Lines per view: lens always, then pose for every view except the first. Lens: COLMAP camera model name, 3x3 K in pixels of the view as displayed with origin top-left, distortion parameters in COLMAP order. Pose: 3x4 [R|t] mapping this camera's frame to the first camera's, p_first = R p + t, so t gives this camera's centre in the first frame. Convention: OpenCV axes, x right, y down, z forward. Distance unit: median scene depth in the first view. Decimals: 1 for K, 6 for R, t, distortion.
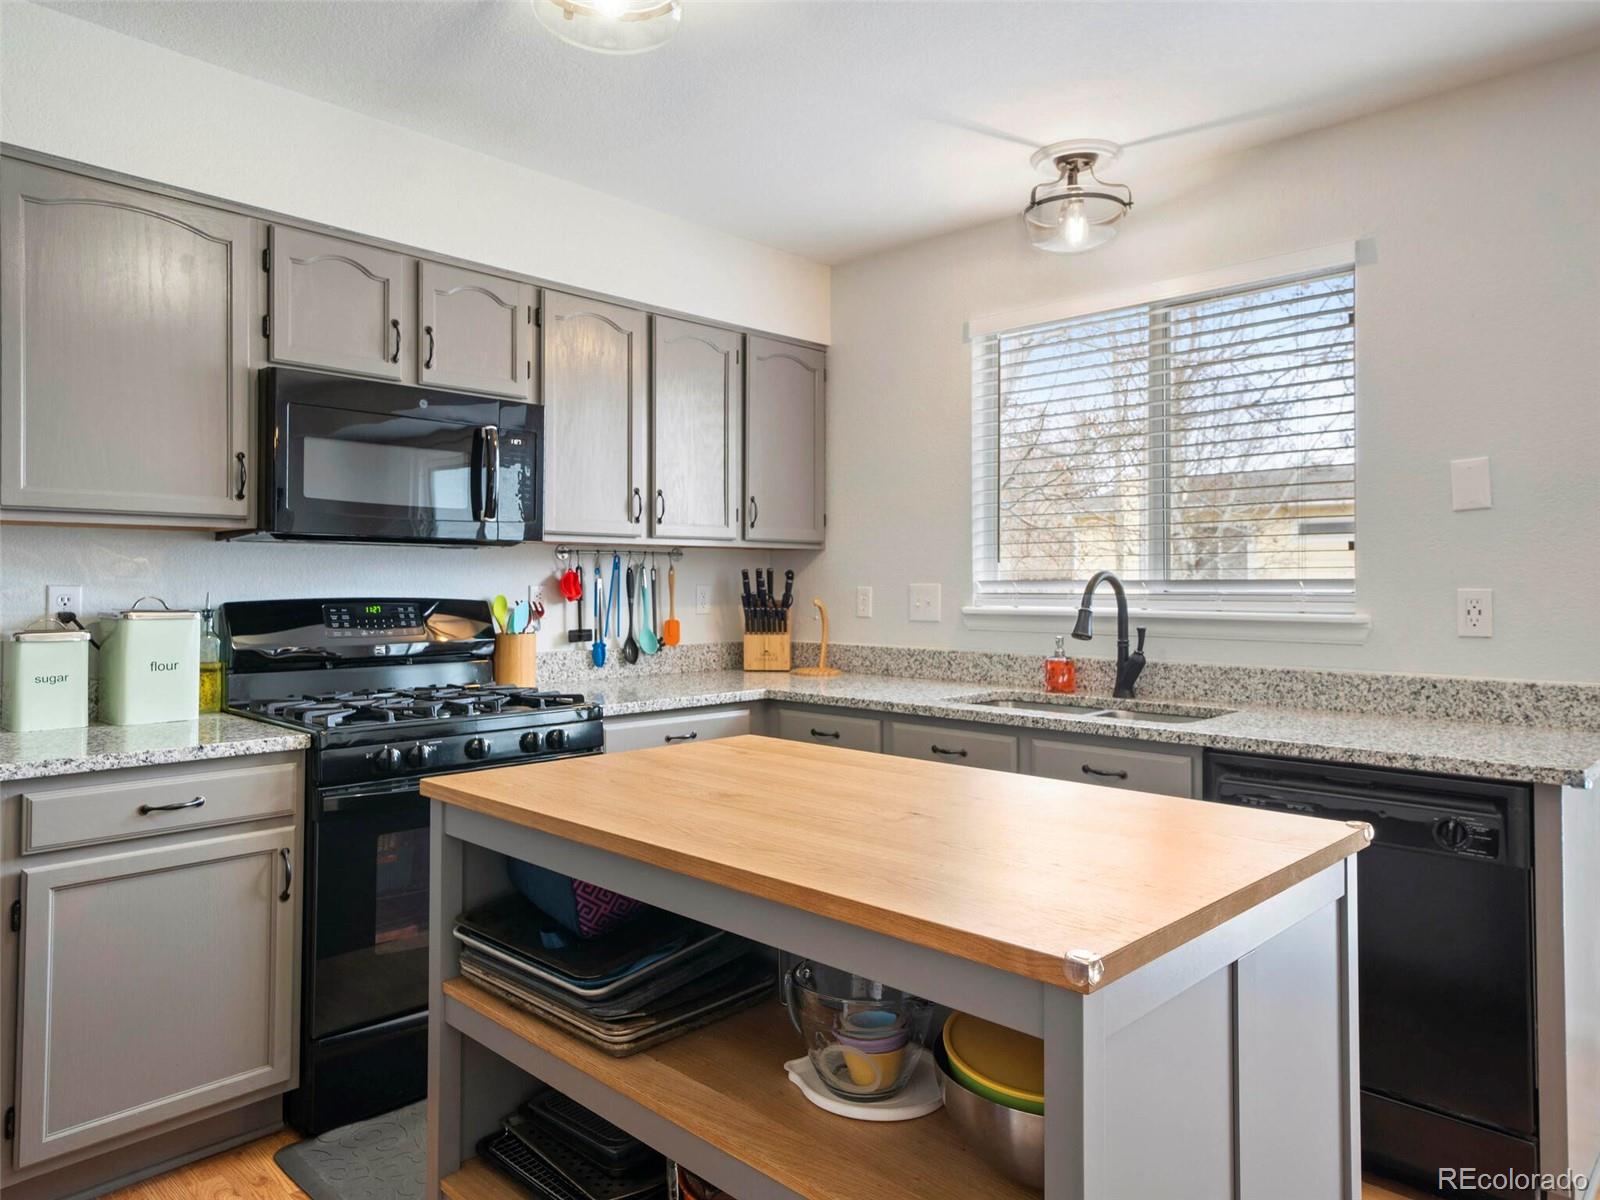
lens RADIAL K [[1067.9, 0, 785.8], [0, 1067.9, 573.1], [0, 0, 1]] dist [0.027747, -0.000963]
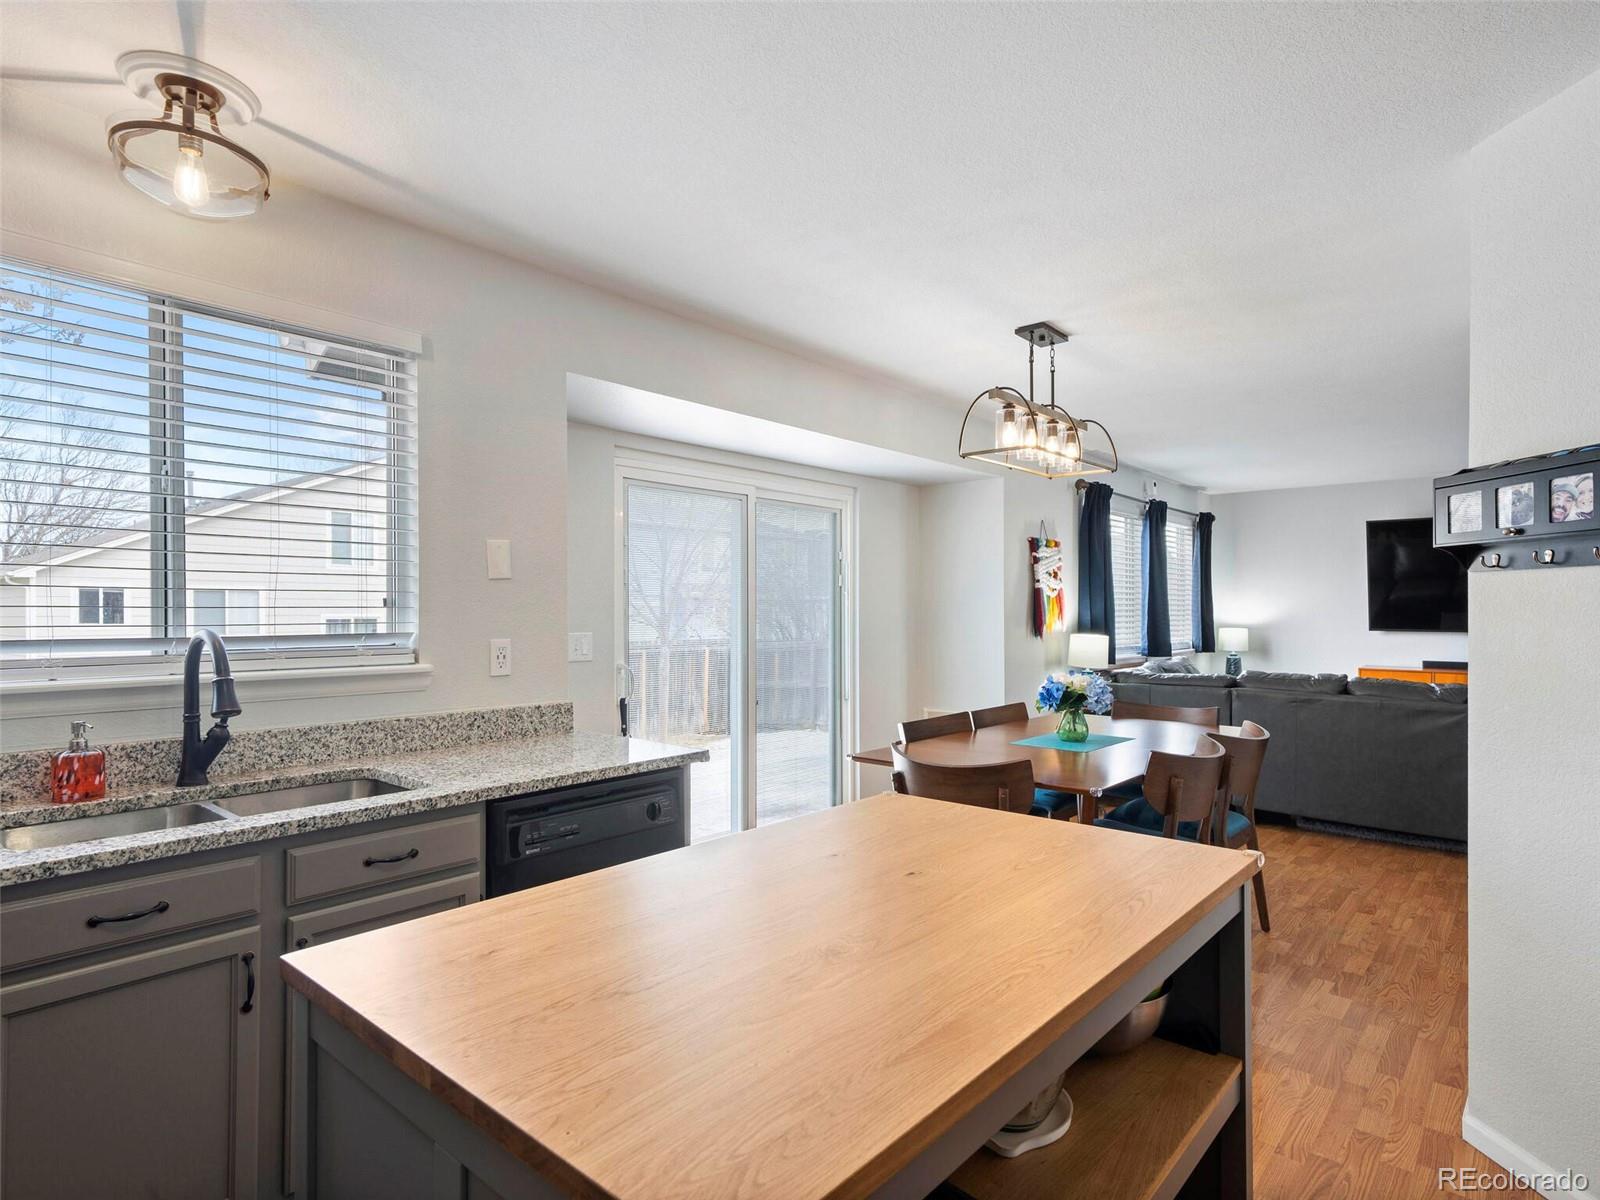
lens RADIAL K [[876.0, 0, 801.7], [0, 876.0, 616.6], [0, 0, 1]] dist [0.009160, 0.003185]
pose [[-0.069619, -0.006881, 0.997550, -0.390950], [-0.011354, 0.999917, 0.006105, -0.020590], [-0.997509, -0.010902, -0.069691, 0.607144]]
